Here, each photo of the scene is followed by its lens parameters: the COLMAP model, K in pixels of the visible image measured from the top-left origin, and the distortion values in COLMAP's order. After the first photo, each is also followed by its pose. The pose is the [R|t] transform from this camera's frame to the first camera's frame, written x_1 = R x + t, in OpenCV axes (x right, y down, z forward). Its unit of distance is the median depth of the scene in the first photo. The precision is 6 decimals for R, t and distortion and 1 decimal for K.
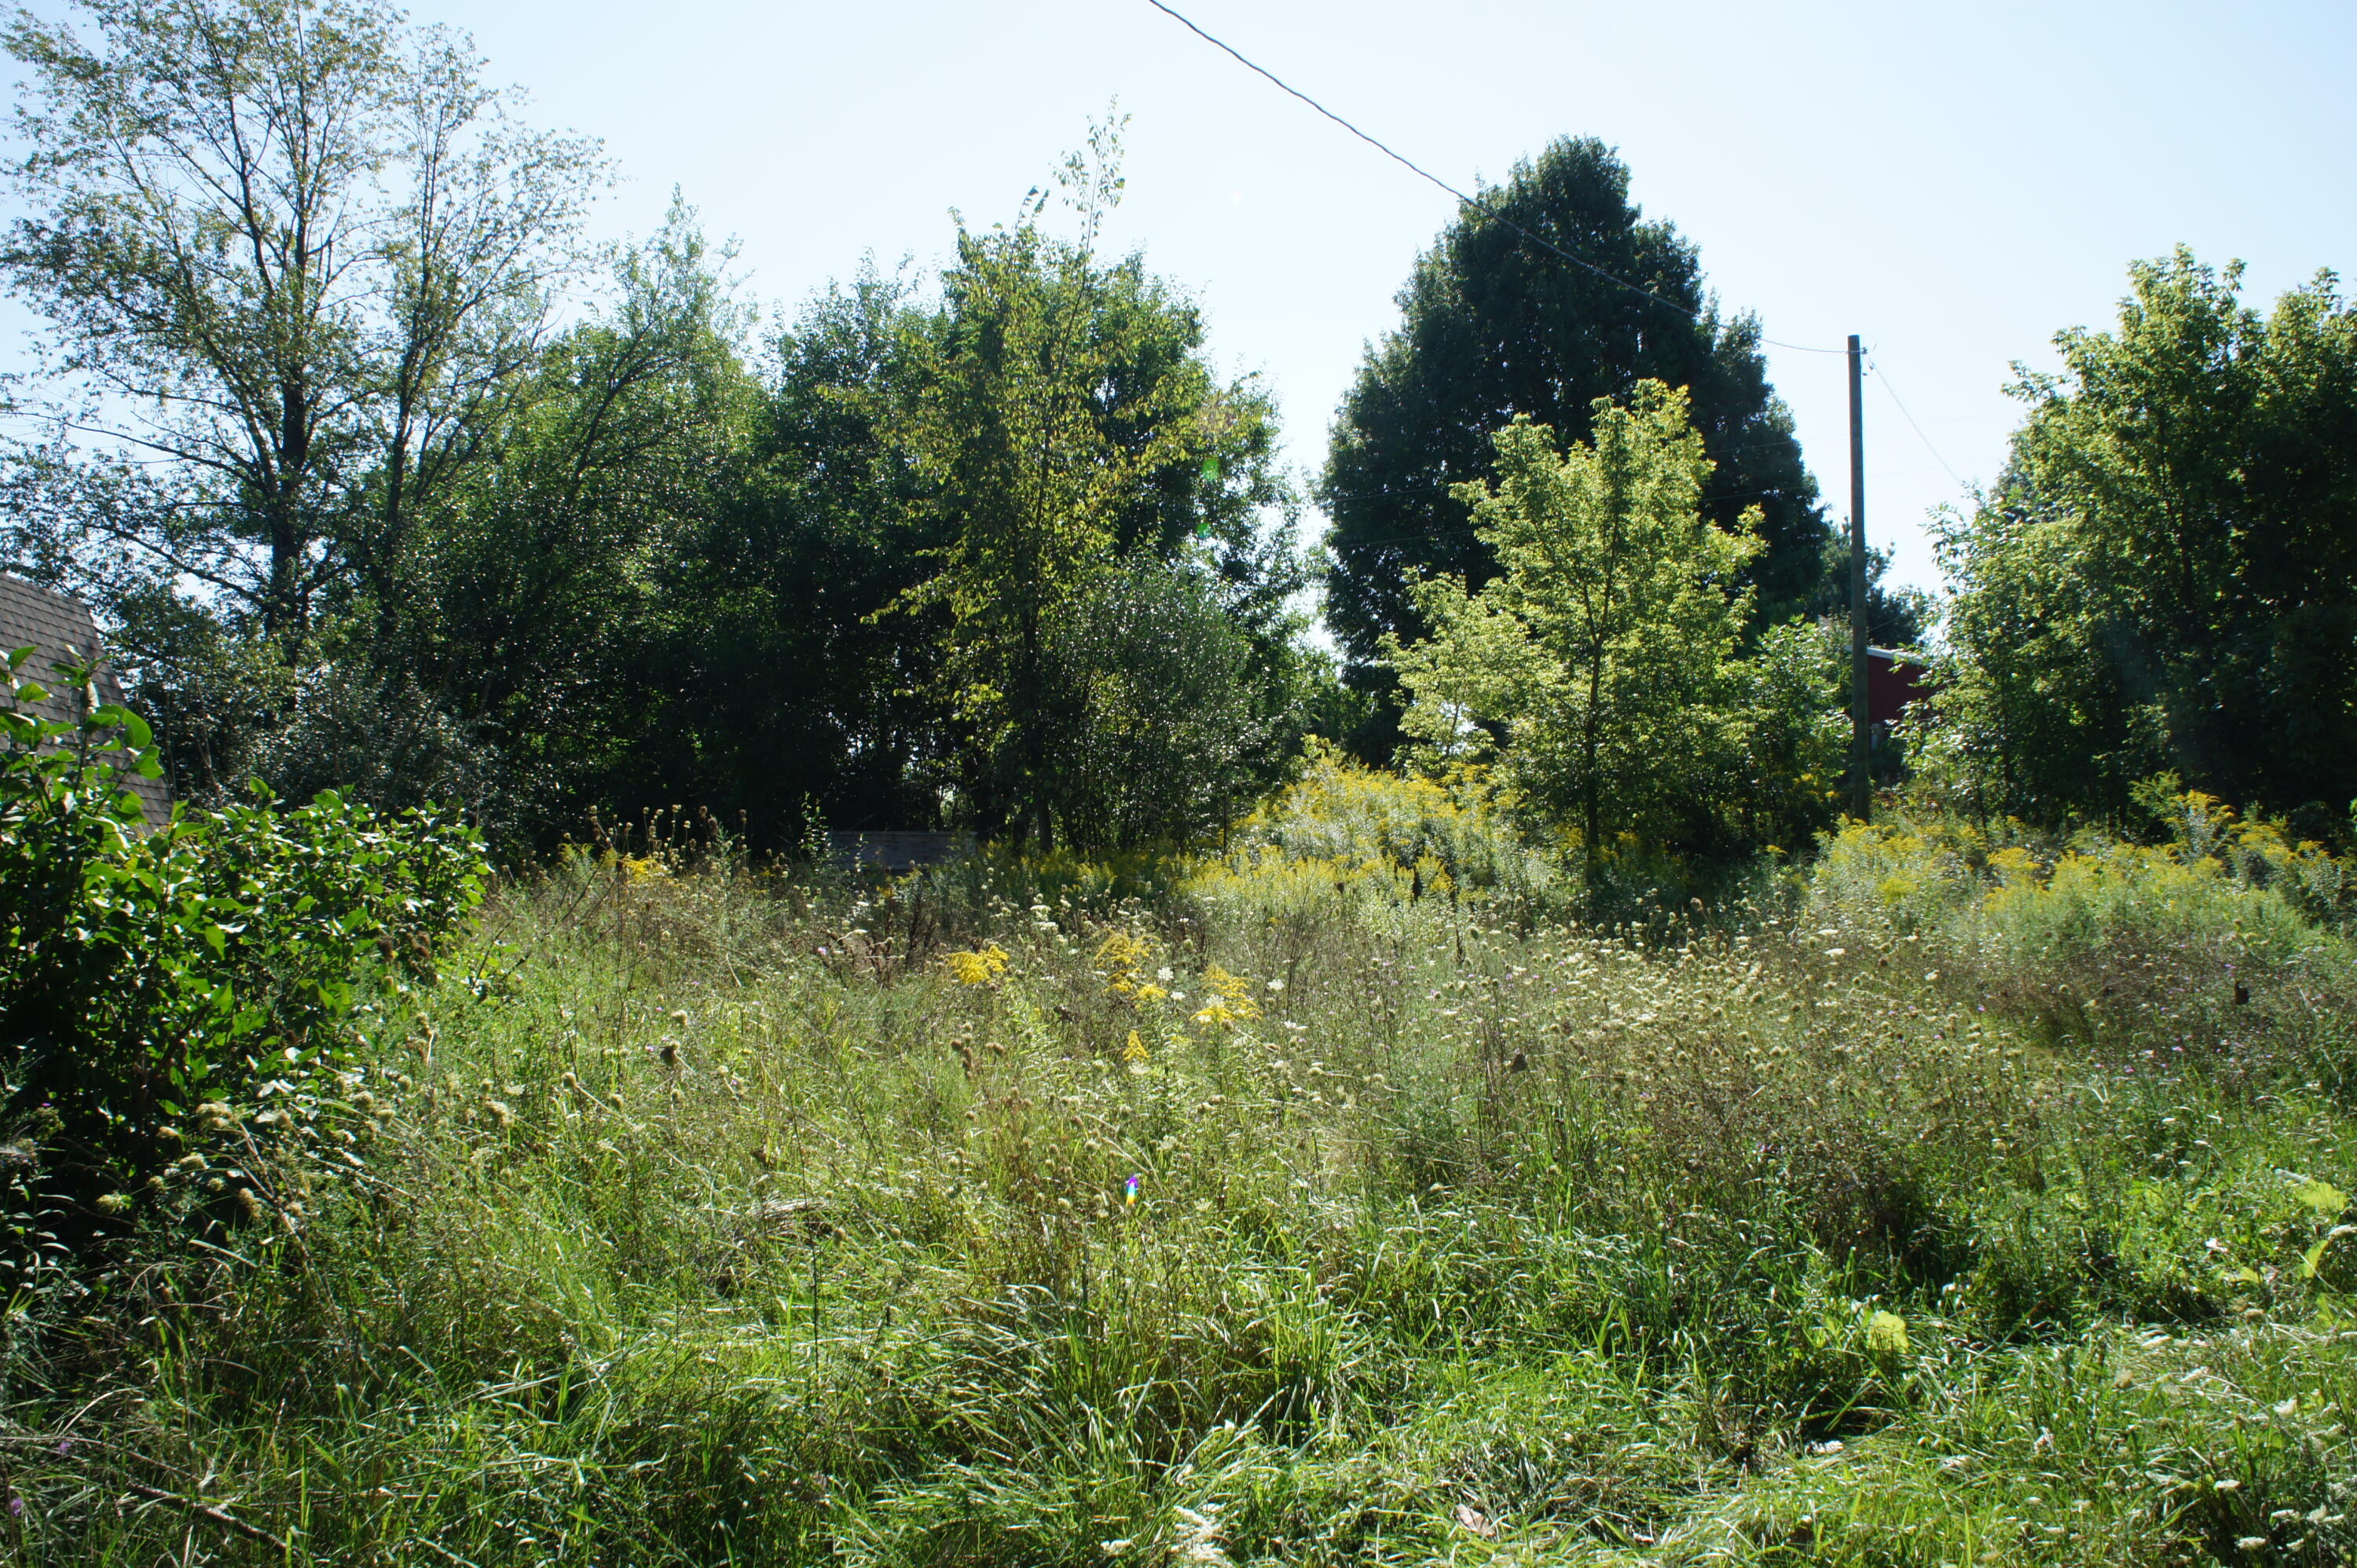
lens RADIAL K [[1828.9, 0, 1180.3], [0, 1828.9, 791.9], [0, 0, 1]] dist [-0.098774, 0.011336]
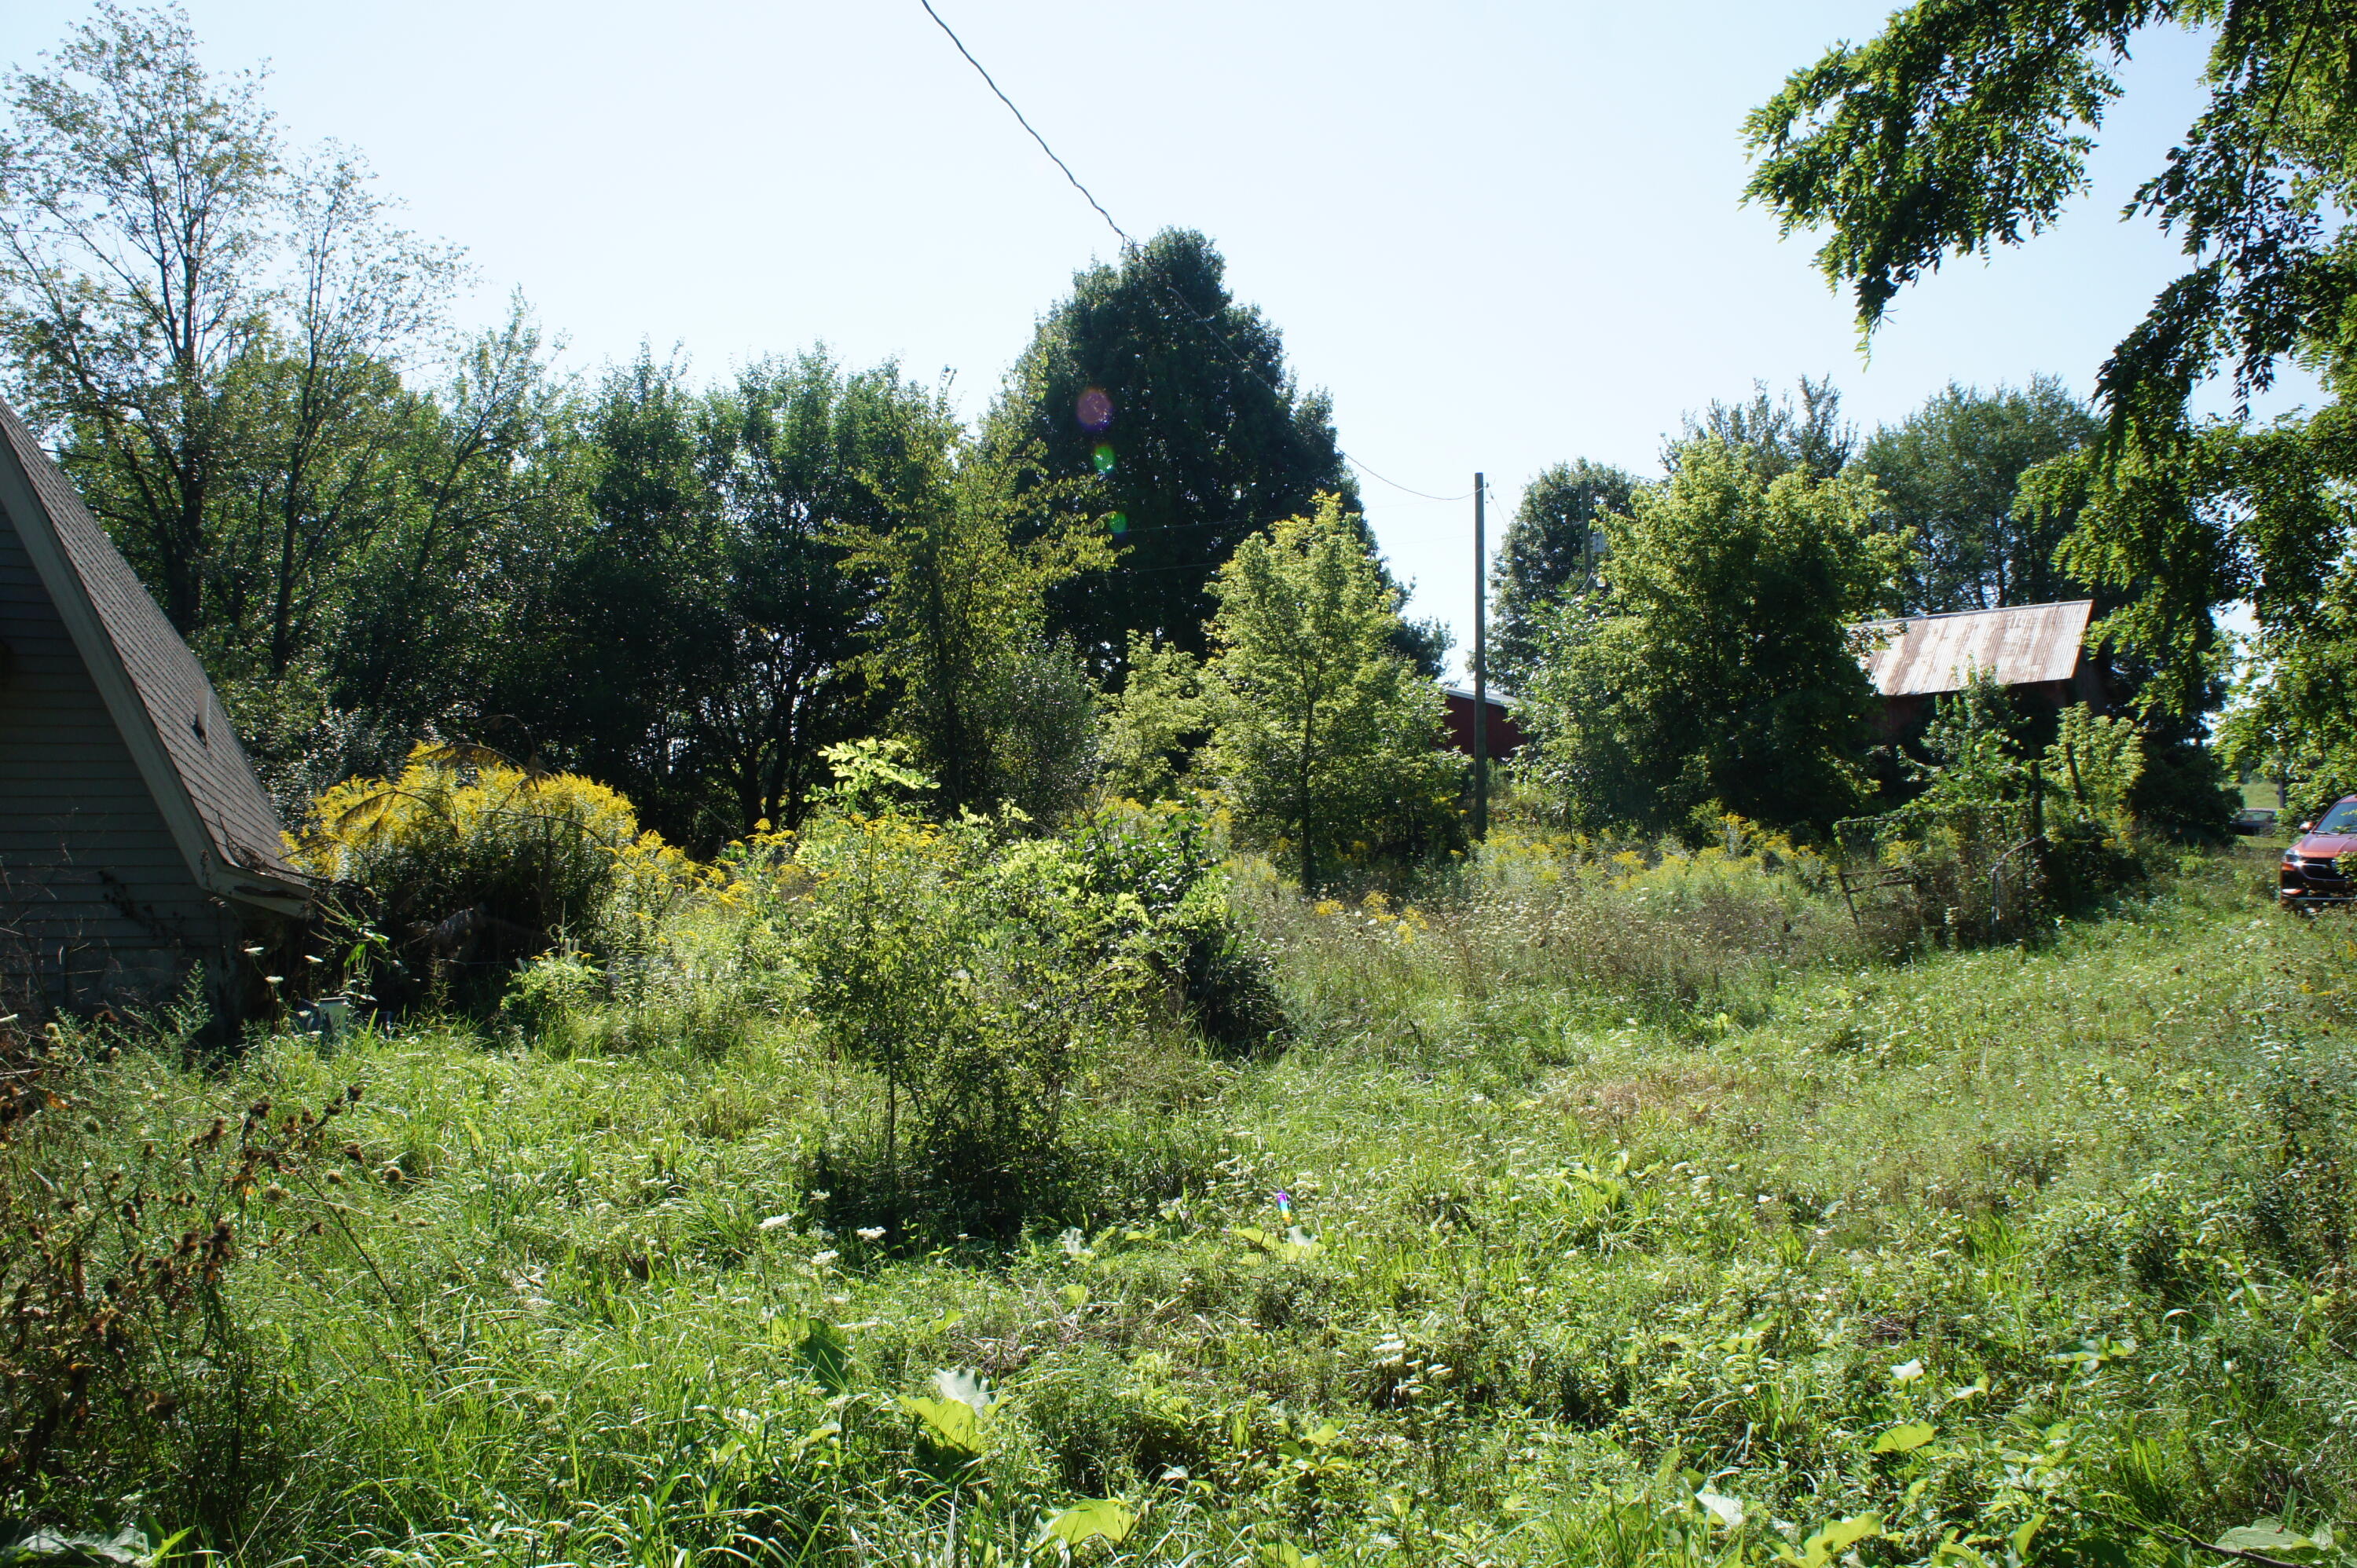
lens RADIAL K [[1828.9, 0, 1176.8], [0, 1828.9, 782.6], [0, 0, 1]] dist [-0.098774, 0.011336]
pose [[0.965666, 0.001793, 0.259780, -0.164155], [0.000508, 0.999961, -0.008793, -0.007295], [-0.259786, 0.008623, 0.965628, -0.216546]]
